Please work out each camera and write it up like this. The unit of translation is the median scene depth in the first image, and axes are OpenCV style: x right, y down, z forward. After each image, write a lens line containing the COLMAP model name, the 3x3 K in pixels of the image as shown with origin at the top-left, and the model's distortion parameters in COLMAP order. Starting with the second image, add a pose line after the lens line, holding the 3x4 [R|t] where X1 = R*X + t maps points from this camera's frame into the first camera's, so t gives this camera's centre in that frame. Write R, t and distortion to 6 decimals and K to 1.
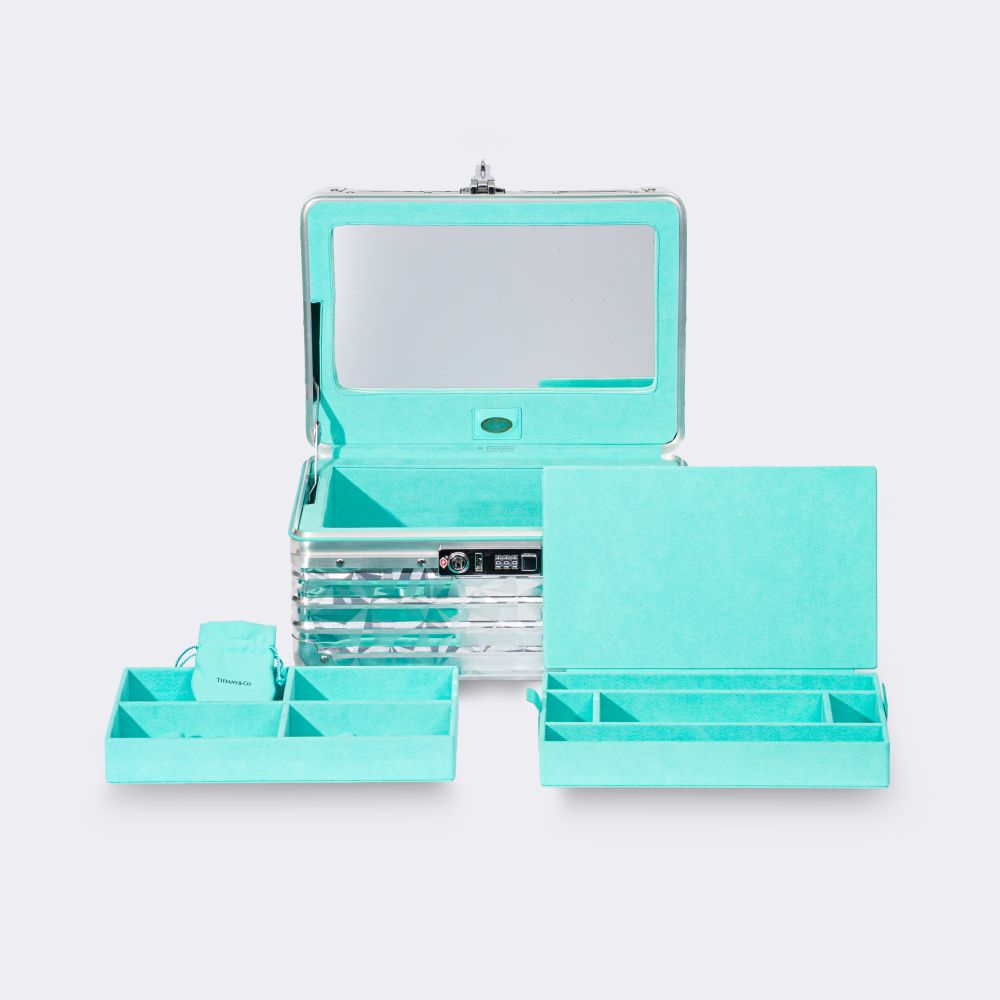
lens RADIAL K [[4006.8, 0, 500.0], [0, 4006.8, 500.0], [0, 0, 1]] dist [0.478278, 0.174058]
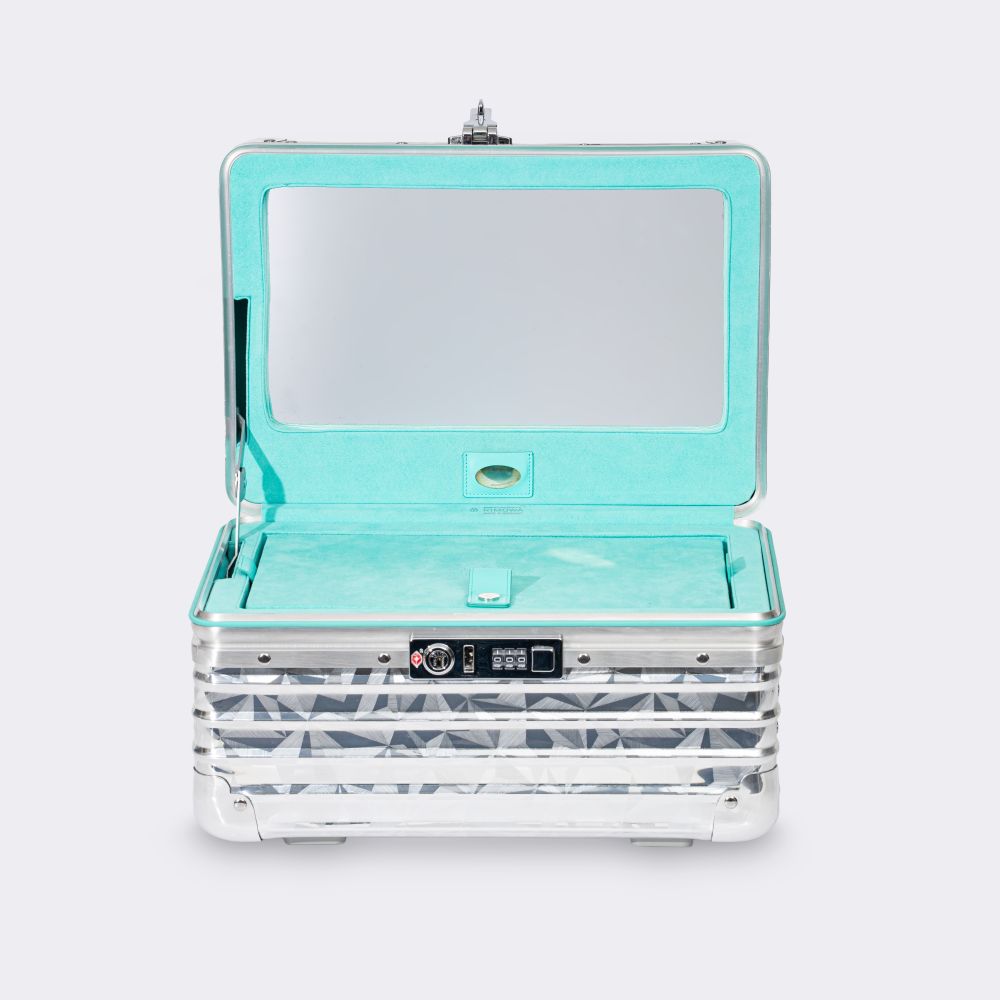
lens RADIAL K [[4006.8, 0, 500.0], [0, 4006.8, 500.0], [0, 0, 1]] dist [0.478278, 0.174058]
pose [[0.999968, 0.006355, -0.004875, 0.002981], [-0.006642, 0.998096, -0.061325, 0.028610], [0.004476, 0.061355, 0.998106, 0.303670]]
